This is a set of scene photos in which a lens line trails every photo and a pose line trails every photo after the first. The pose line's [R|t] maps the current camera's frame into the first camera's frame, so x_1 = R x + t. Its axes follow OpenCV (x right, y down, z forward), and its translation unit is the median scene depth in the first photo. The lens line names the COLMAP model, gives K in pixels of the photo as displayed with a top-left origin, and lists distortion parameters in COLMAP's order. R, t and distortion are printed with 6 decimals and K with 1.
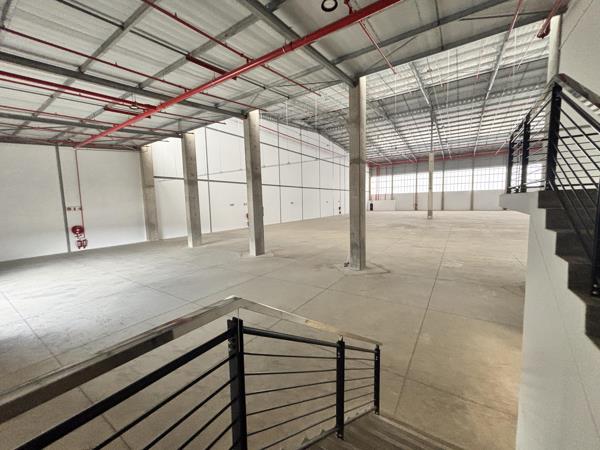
lens RADIAL K [[245.1, 0, 297.6], [0, 245.1, 221.5], [0, 0, 1]] dist [-0.000076, 0.000007]
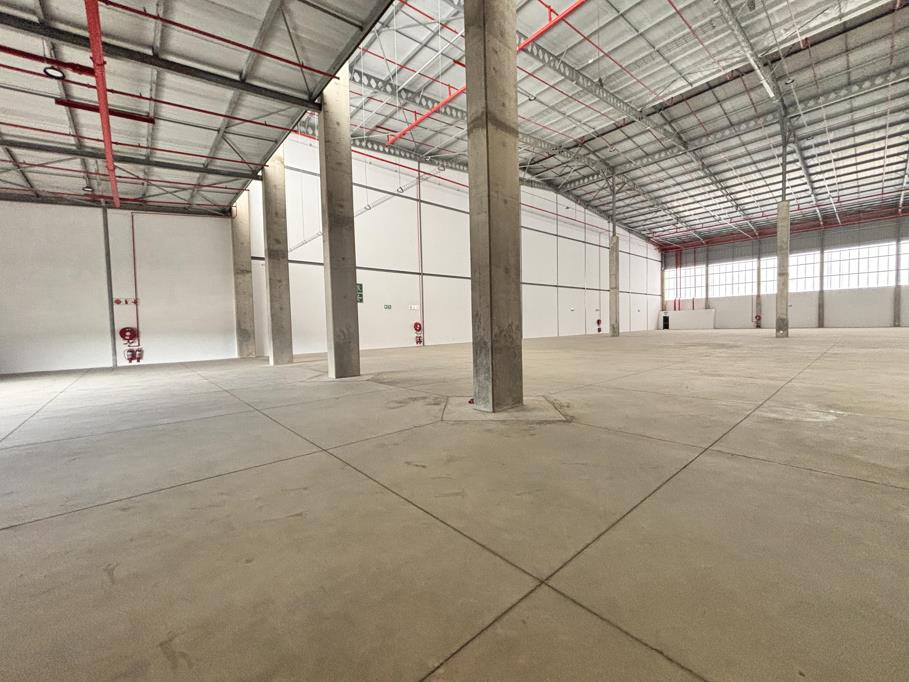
lens RADIAL K [[365.0, 0, 453.2], [0, 365.0, 340.5], [0, 0, 1]] dist [-0.000242, -0.000110]
pose [[0.965259, 0.009613, -0.261119, 0.204928], [-0.018337, 0.999351, -0.030991, 0.065178], [0.260652, 0.034703, 0.964809, 0.268028]]
